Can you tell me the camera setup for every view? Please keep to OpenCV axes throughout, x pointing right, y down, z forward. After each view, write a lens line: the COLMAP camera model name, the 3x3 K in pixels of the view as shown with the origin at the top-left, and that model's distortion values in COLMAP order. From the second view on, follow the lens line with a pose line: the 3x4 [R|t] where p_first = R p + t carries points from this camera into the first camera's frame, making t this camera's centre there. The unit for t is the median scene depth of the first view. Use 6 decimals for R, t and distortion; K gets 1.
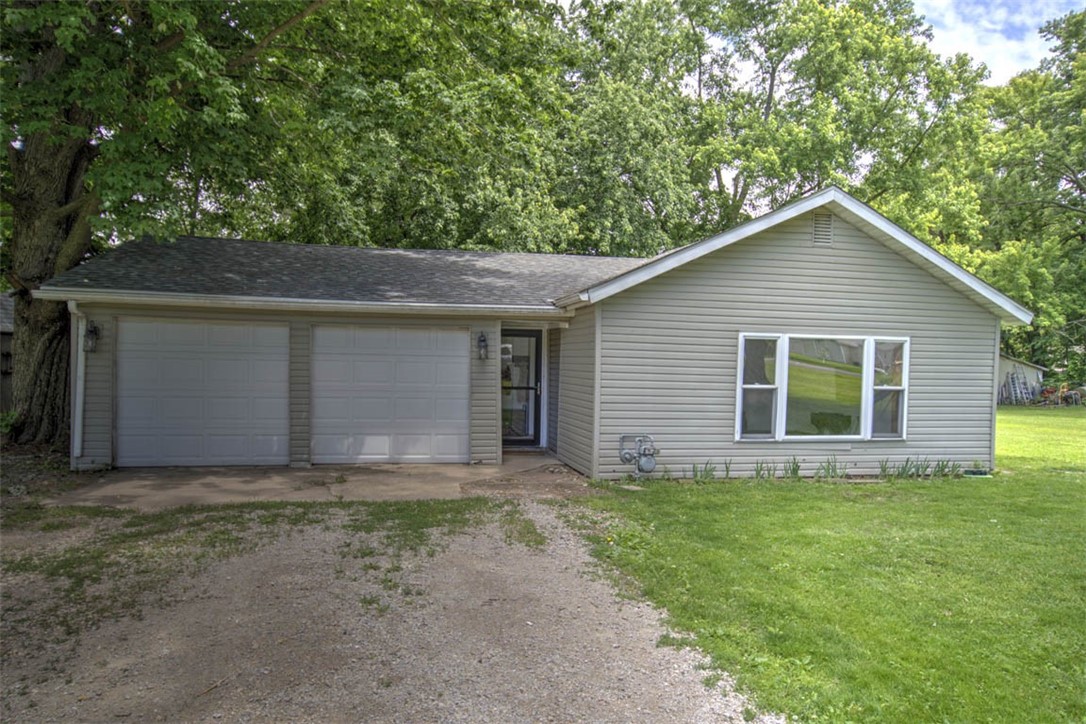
lens RADIAL K [[699.0, 0, 543.0], [0, 699.0, 362.0], [0, 0, 1]] dist [-0.004174, -0.002092]
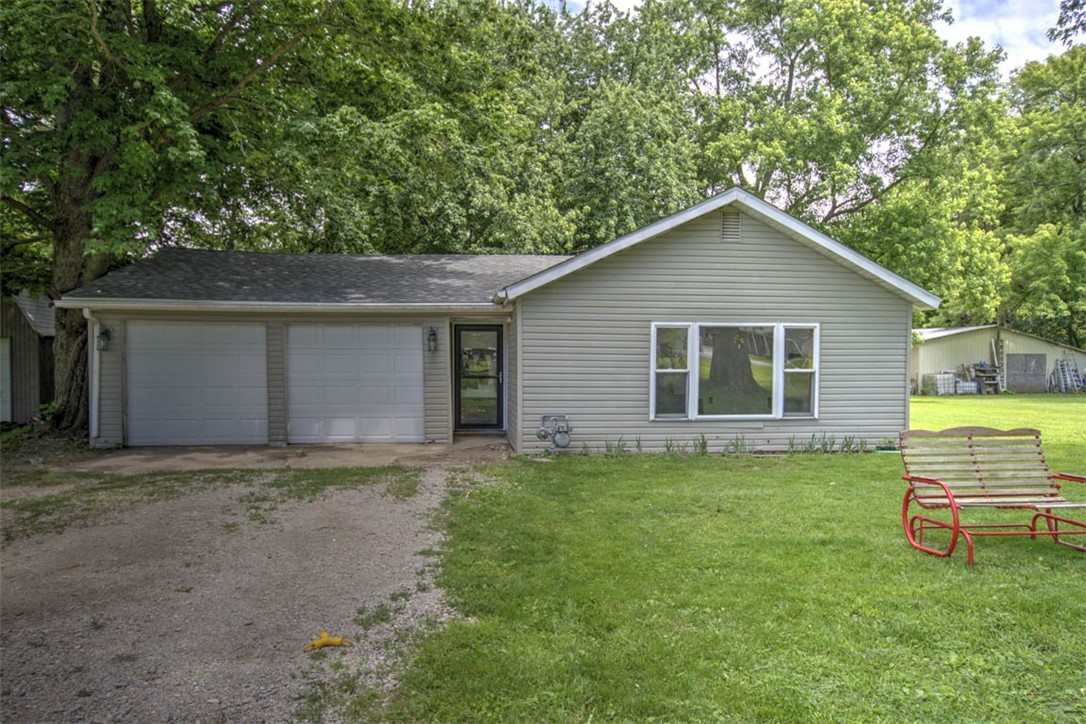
lens RADIAL K [[699.0, 0, 543.0], [0, 699.0, 362.0], [0, 0, 1]] dist [-0.004174, -0.002092]
pose [[0.995163, -0.016890, -0.096777, 0.196635], [0.017192, 0.999850, 0.002290, 0.013970], [0.096724, -0.003942, 0.995303, -0.111011]]
